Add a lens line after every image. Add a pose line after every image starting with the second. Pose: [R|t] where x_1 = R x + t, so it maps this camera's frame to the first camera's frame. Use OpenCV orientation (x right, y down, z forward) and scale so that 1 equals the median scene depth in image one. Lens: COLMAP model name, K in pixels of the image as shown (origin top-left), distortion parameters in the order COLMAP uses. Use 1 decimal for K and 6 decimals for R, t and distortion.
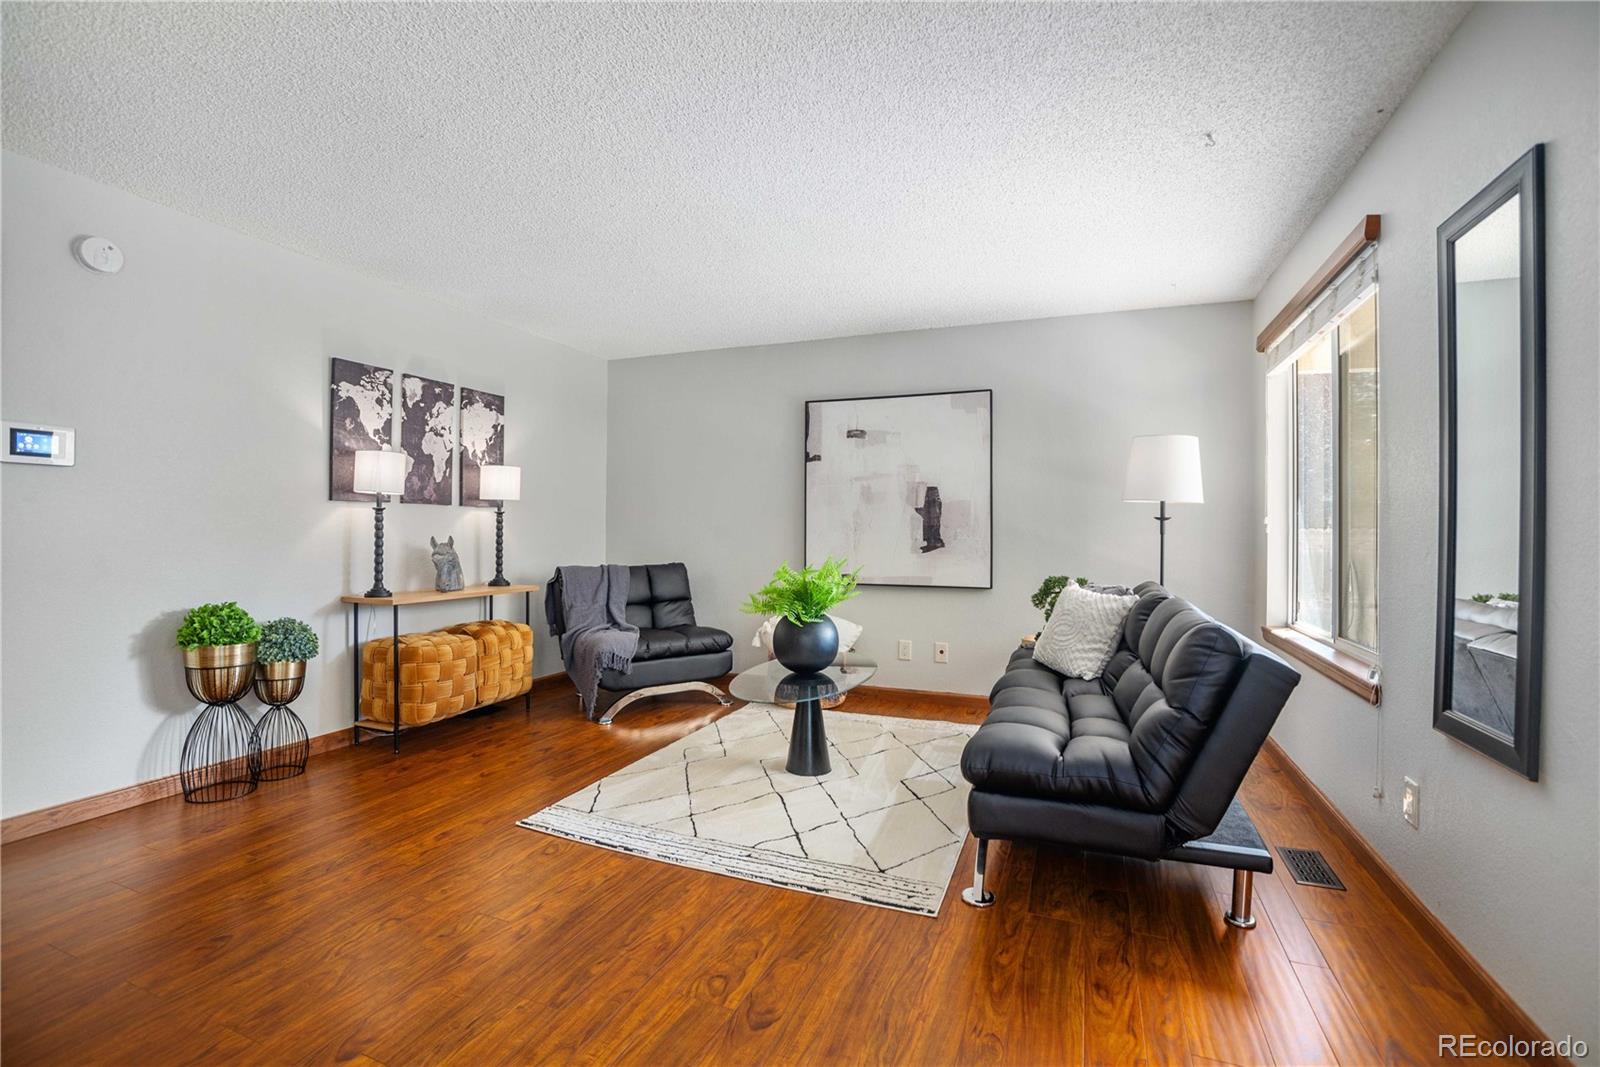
lens RADIAL K [[721.9, 0, 800.0], [0, 721.9, 533.5], [0, 0, 1]] dist [-0.047638, 0.000620]
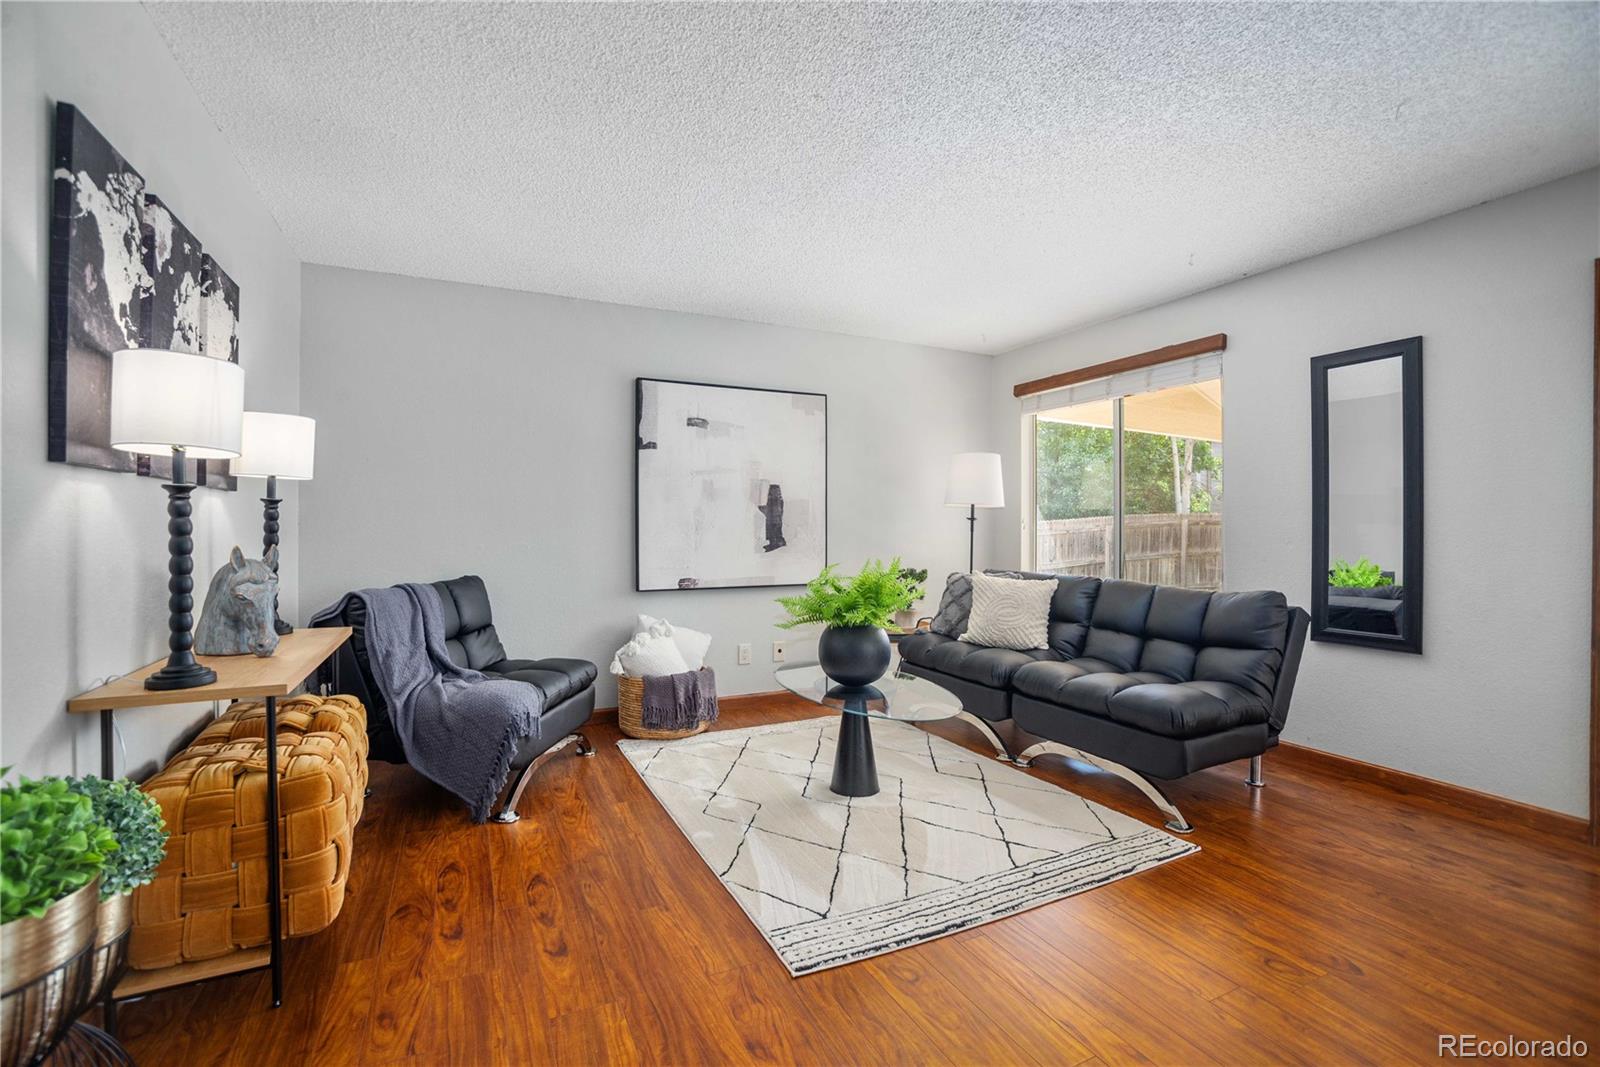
lens RADIAL K [[701.2, 0, 800.0], [0, 701.2, 533.5], [0, 0, 1]] dist [-0.064786, 0.023101]
pose [[0.666926, -0.010068, 0.745056, -0.619011], [0.007524, 0.999949, 0.006778, -0.005310], [-0.745086, 0.001085, 0.666967, 0.407044]]
